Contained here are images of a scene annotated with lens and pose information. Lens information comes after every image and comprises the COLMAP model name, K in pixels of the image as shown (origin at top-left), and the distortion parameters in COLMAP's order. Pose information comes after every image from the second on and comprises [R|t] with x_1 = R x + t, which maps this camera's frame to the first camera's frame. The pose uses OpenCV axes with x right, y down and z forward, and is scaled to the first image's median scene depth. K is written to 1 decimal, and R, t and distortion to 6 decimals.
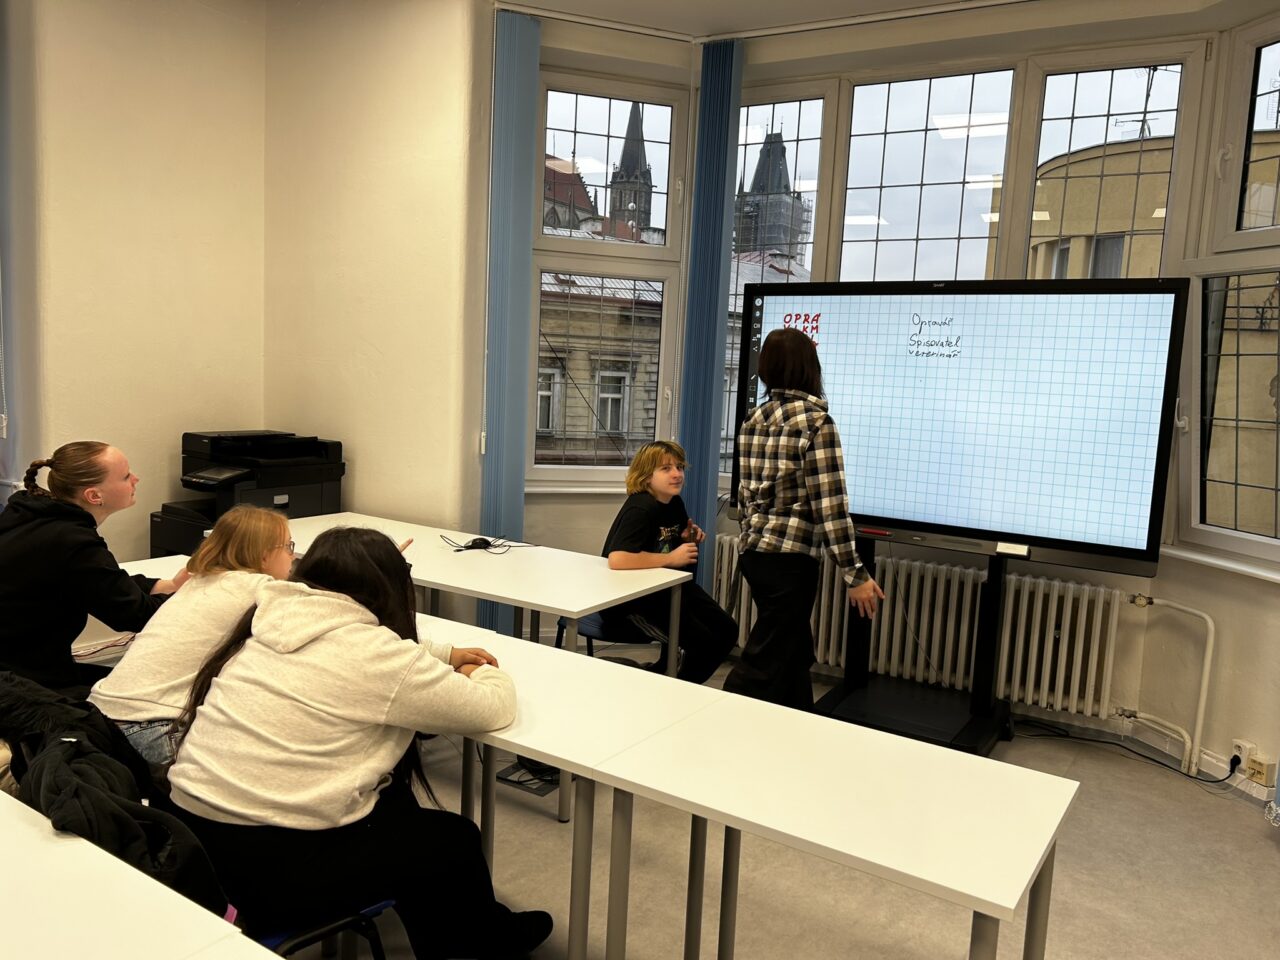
lens RADIAL K [[964.1, 0, 630.1], [0, 964.1, 477.7], [0, 0, 1]] dist [0.041146, -0.048122]
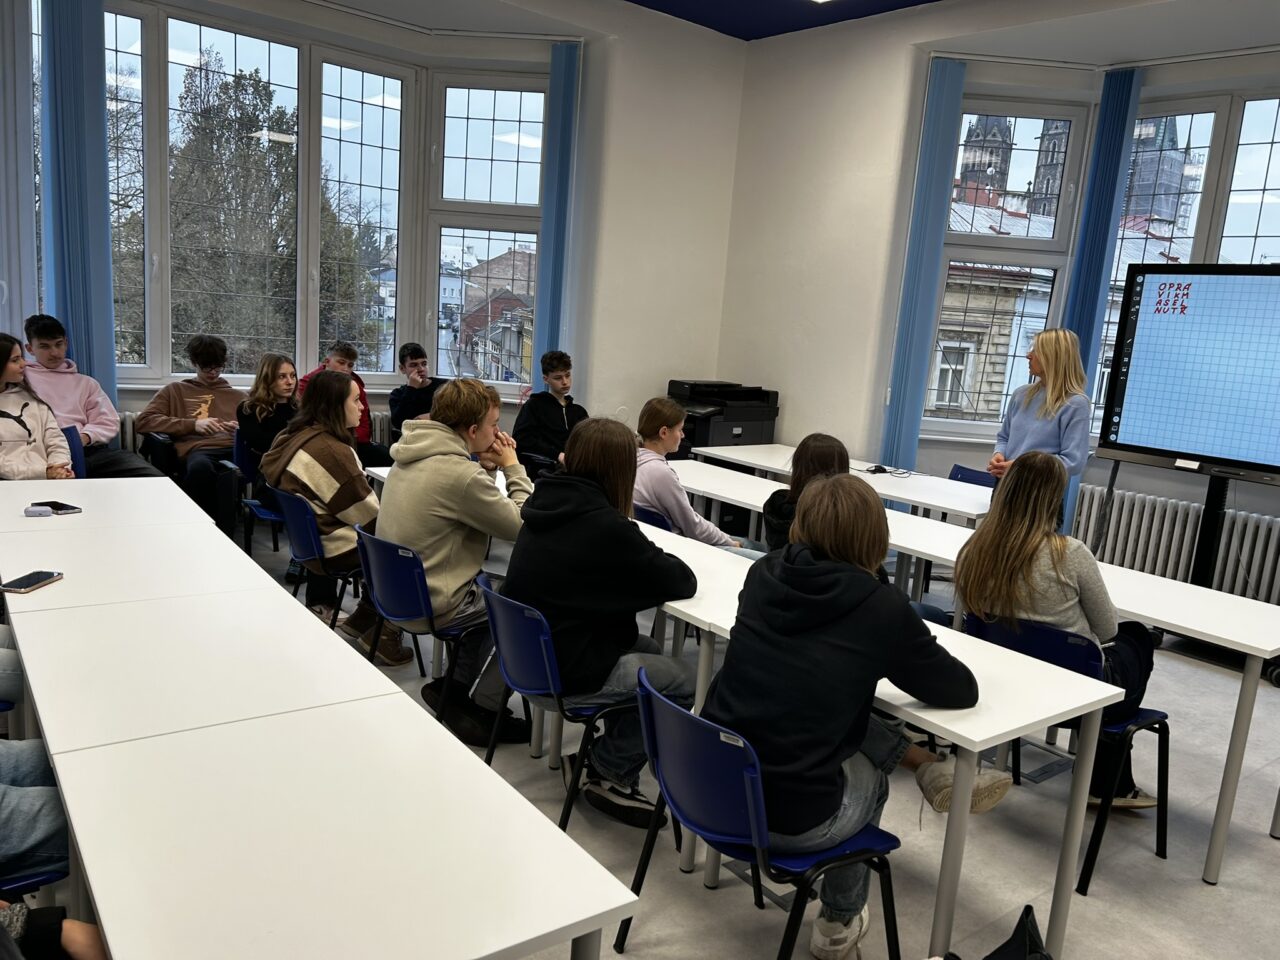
lens RADIAL K [[964.1, 0, 638.2], [0, 964.1, 492.0], [0, 0, 1]] dist [0.041146, -0.048122]
pose [[0.947786, 0.079412, -0.308862, -0.060976], [-0.064318, 0.996198, 0.058765, 0.037389], [0.312354, -0.035831, 0.949290, -0.347881]]
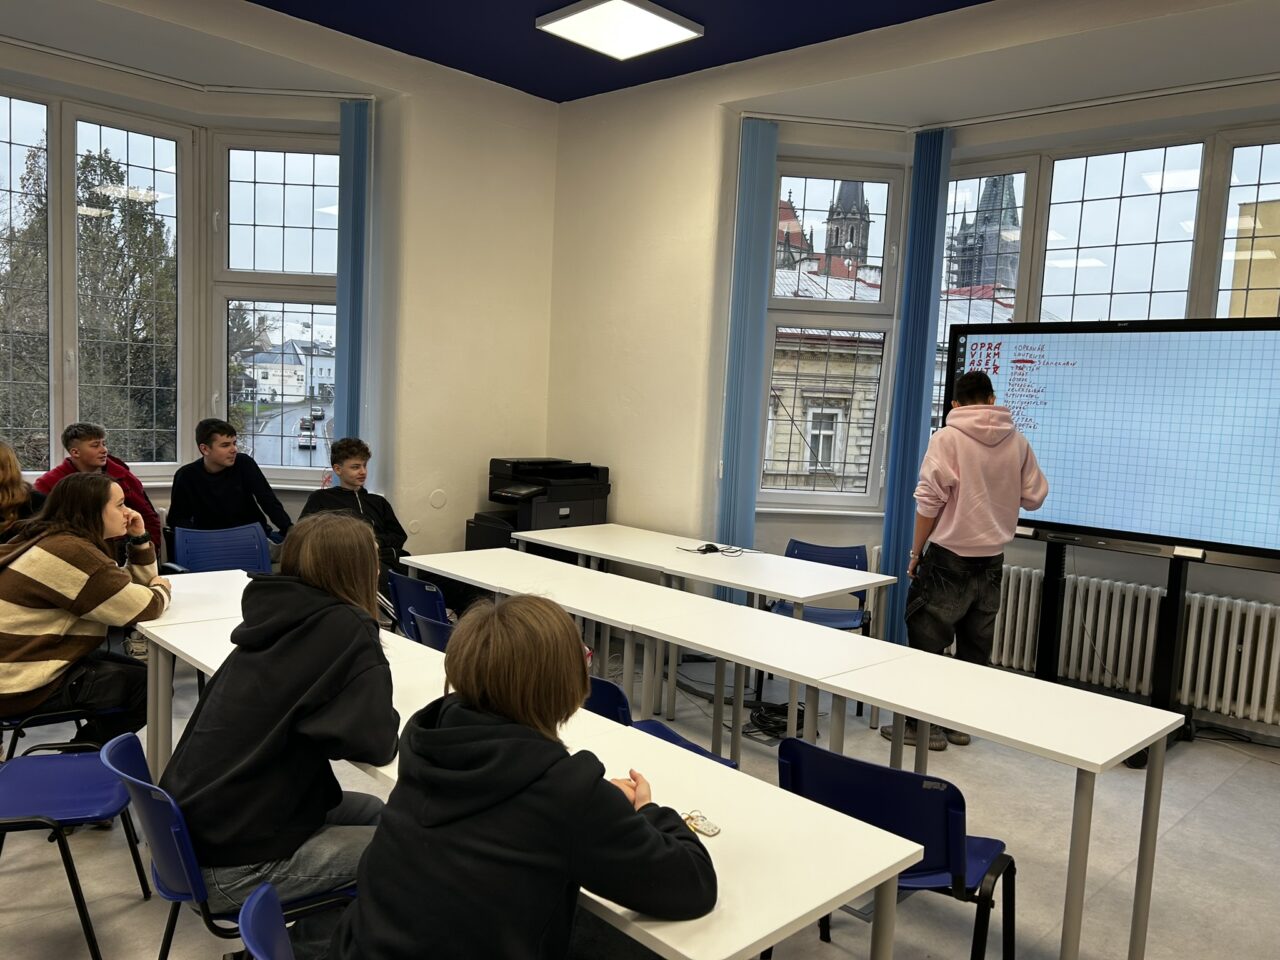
lens RADIAL K [[964.1, 0, 640.9], [0, 964.1, 487.9], [0, 0, 1]] dist [0.041146, -0.048122]
pose [[0.978970, 0.017159, -0.203280, -0.005262], [-0.022654, 0.999437, -0.024737, 0.020001], [0.202741, 0.028822, 0.978808, -0.211973]]
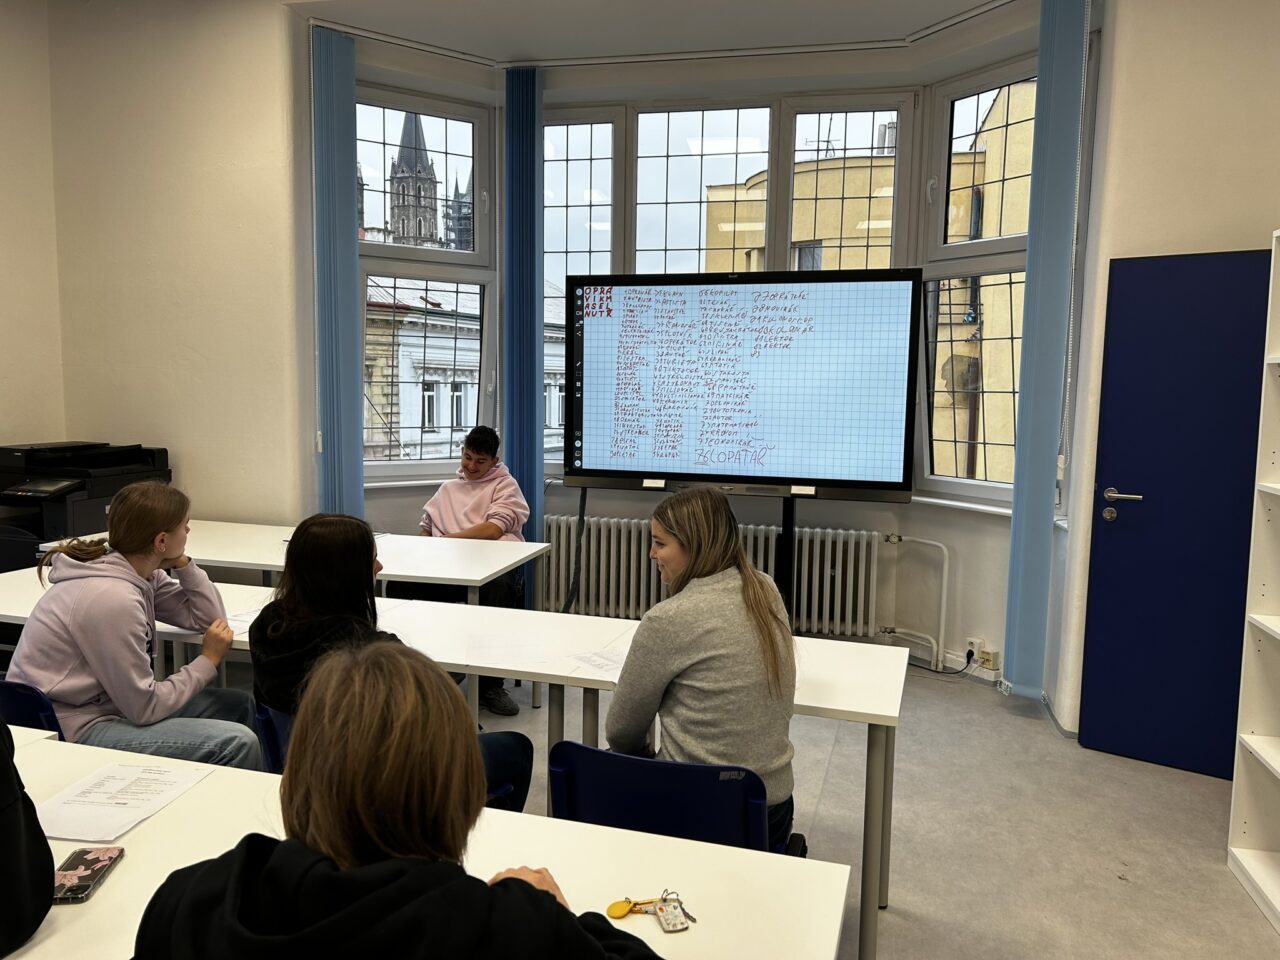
lens RADIAL K [[964.1, 0, 637.2], [0, 964.1, 481.9], [0, 0, 1]] dist [0.041146, -0.048122]
pose [[0.958033, -0.062555, 0.279749, -0.121493], [0.061649, 0.998025, 0.012044, 0.015458], [-0.279950, 0.005708, 0.959998, -0.094909]]
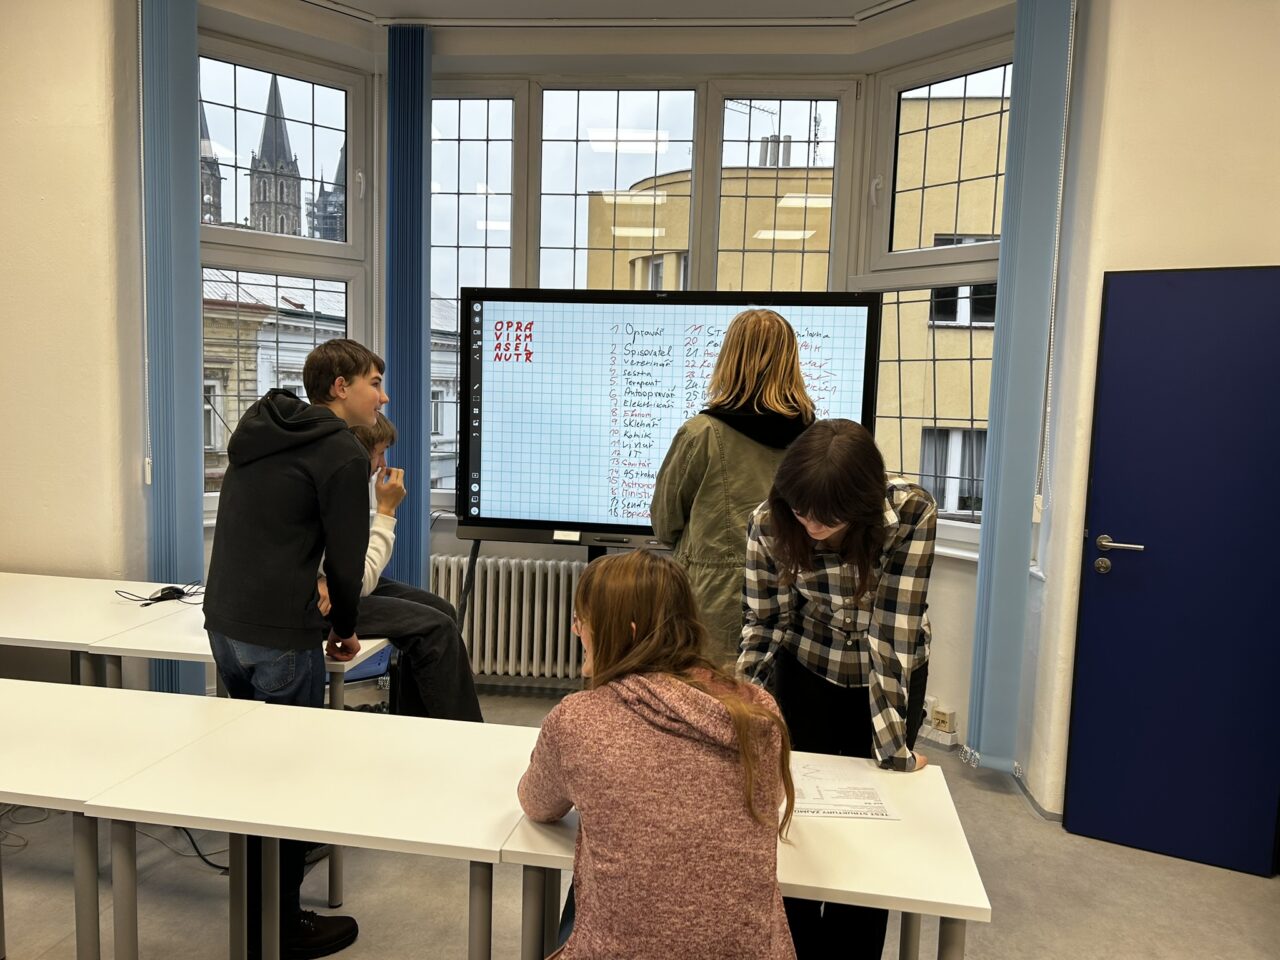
lens RADIAL K [[964.1, 0, 630.0], [0, 964.1, 483.2], [0, 0, 1]] dist [0.041146, -0.048122]
pose [[0.916022, -0.057974, 0.396916, -0.107482], [0.057799, 0.998251, 0.012414, -0.012473], [-0.396941, 0.011570, 0.917771, 0.068555]]
